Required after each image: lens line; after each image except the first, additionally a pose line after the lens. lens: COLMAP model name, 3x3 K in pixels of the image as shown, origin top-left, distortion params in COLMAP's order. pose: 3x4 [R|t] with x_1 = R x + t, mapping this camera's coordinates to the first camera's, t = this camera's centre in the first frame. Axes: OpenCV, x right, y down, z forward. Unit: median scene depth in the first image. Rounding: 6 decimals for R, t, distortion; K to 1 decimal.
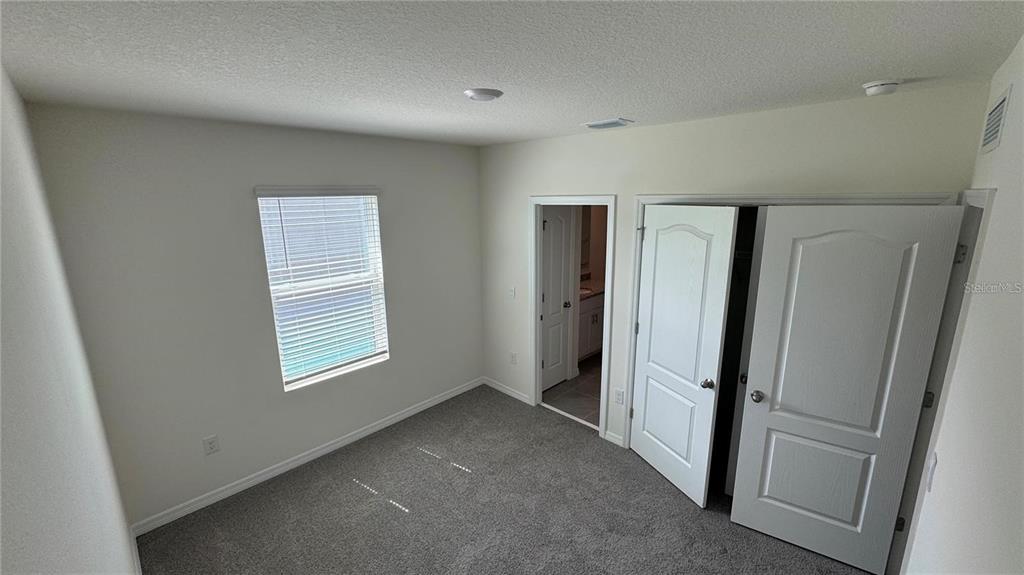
lens RADIAL K [[412.4, 0, 512.0], [0, 412.4, 287.5], [0, 0, 1]] dist [0.000443, 0.000005]
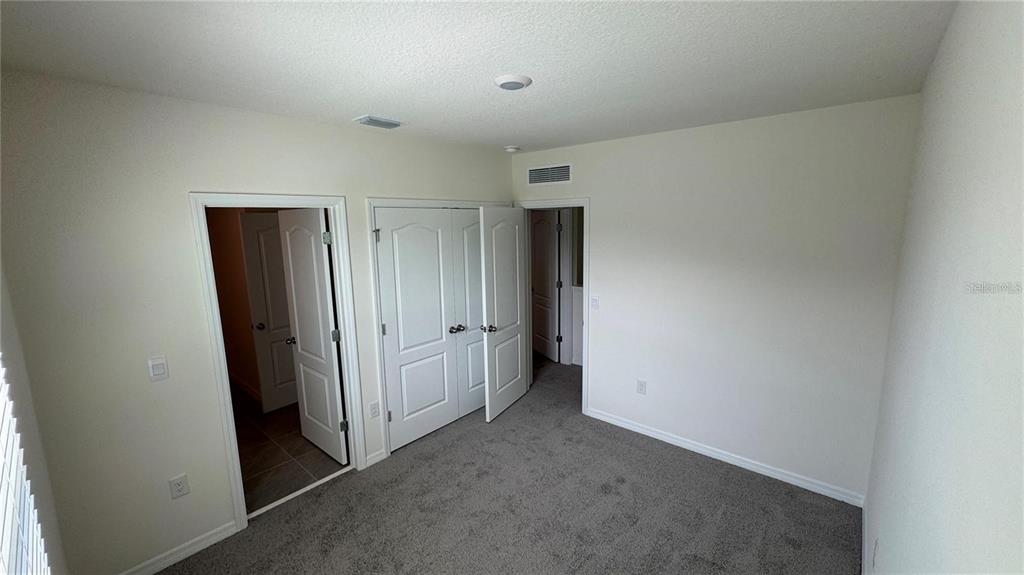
lens RADIAL K [[407.3, 0, 512.0], [0, 407.3, 287.5], [0, 0, 1]] dist [-0.001300, -0.000276]
pose [[-0.062100, -0.148183, 0.987008, -0.731507], [0.233522, 0.959310, 0.158717, -0.090319], [-0.970367, 0.240344, -0.024969, 0.742497]]
